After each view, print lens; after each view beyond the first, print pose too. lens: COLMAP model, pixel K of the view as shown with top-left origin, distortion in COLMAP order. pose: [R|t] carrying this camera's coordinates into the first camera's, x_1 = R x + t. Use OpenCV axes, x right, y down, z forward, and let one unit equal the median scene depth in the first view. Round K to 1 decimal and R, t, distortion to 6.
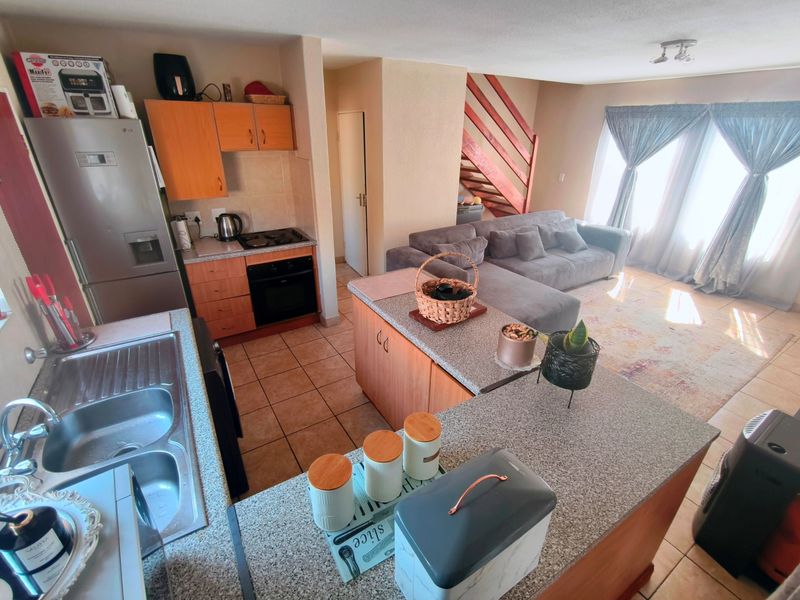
lens RADIAL K [[370.6, 0, 400.7], [0, 370.6, 298.2], [0, 0, 1]] dist [0.000933, -0.003129]
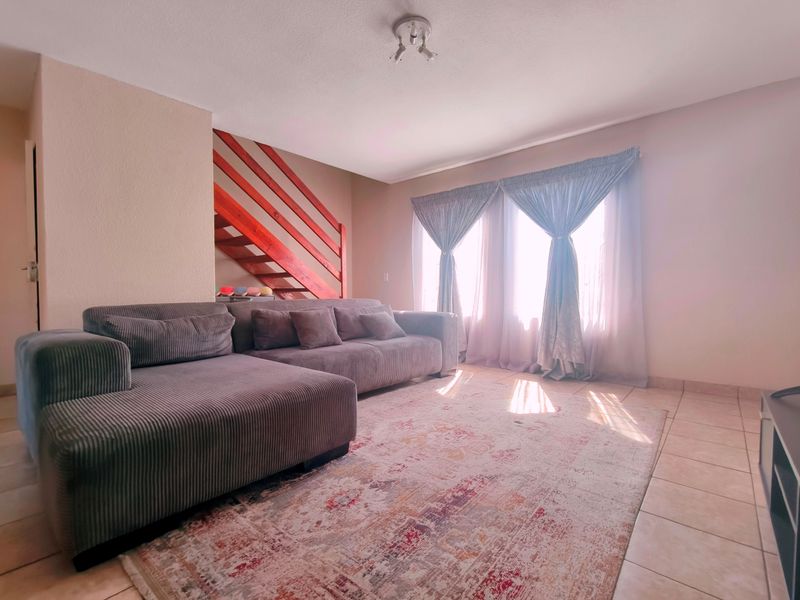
lens RADIAL K [[370.6, 0, 401.7], [0, 370.6, 296.4], [0, 0, 1]] dist [0.000933, -0.003129]
pose [[0.957261, -0.020303, 0.288512, 0.380599], [0.137138, 0.910131, -0.390965, 0.113230], [-0.254646, 0.413822, 0.874018, 0.426507]]
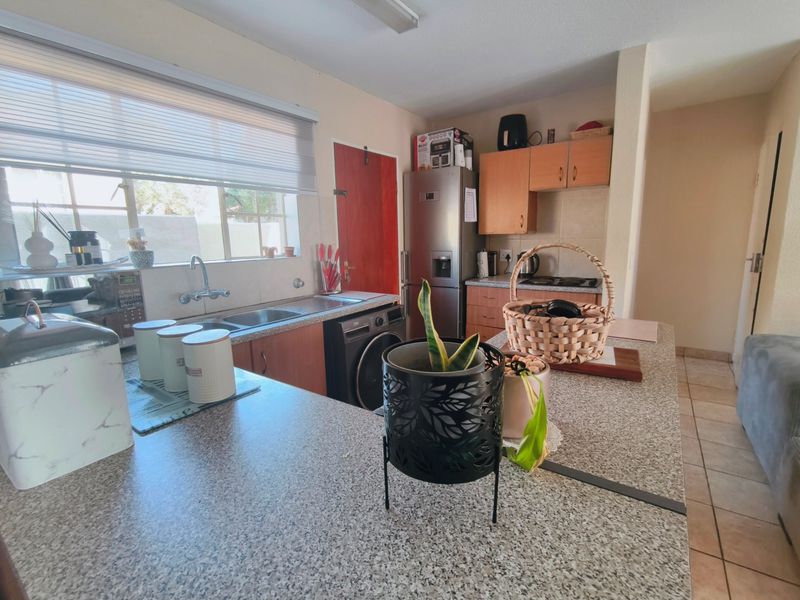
lens RADIAL K [[370.6, 0, 400.7], [0, 370.6, 298.9], [0, 0, 1]] dist [0.000933, -0.003129]
pose [[0.393365, 0.135723, -0.909309, 0.311038], [-0.363522, 0.931407, -0.018237, 0.034585], [0.844462, 0.337728, 0.415722, 0.302088]]
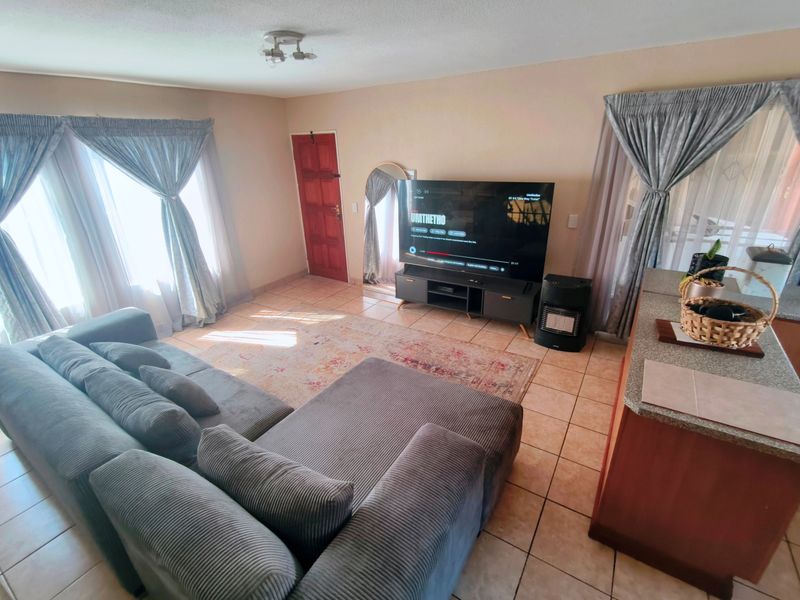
lens RADIAL K [[370.6, 0, 396.8], [0, 370.6, 297.8], [0, 0, 1]] dist [0.000933, -0.003129]
pose [[-0.411894, -0.344569, 0.843573, -0.159835], [0.411245, 0.755819, 0.509525, -0.451228], [-0.813155, 0.556785, -0.169614, 0.979781]]
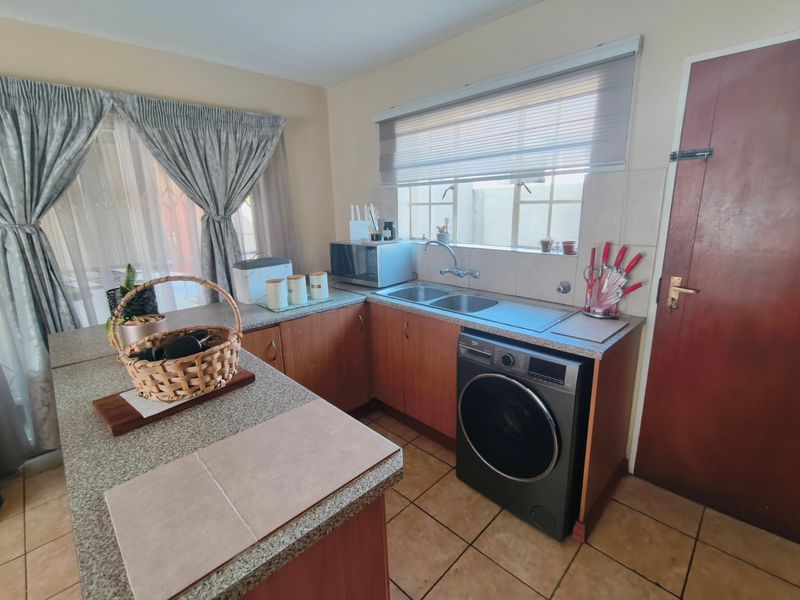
lens RADIAL K [[370.6, 0, 401.7], [0, 370.6, 298.8], [0, 0, 1]] dist [0.000933, -0.003129]
pose [[-0.976009, 0.067669, -0.206949, -0.052936], [-0.077468, 0.780359, 0.620515, -0.259369], [0.203484, 0.621660, -0.756395, 0.816861]]
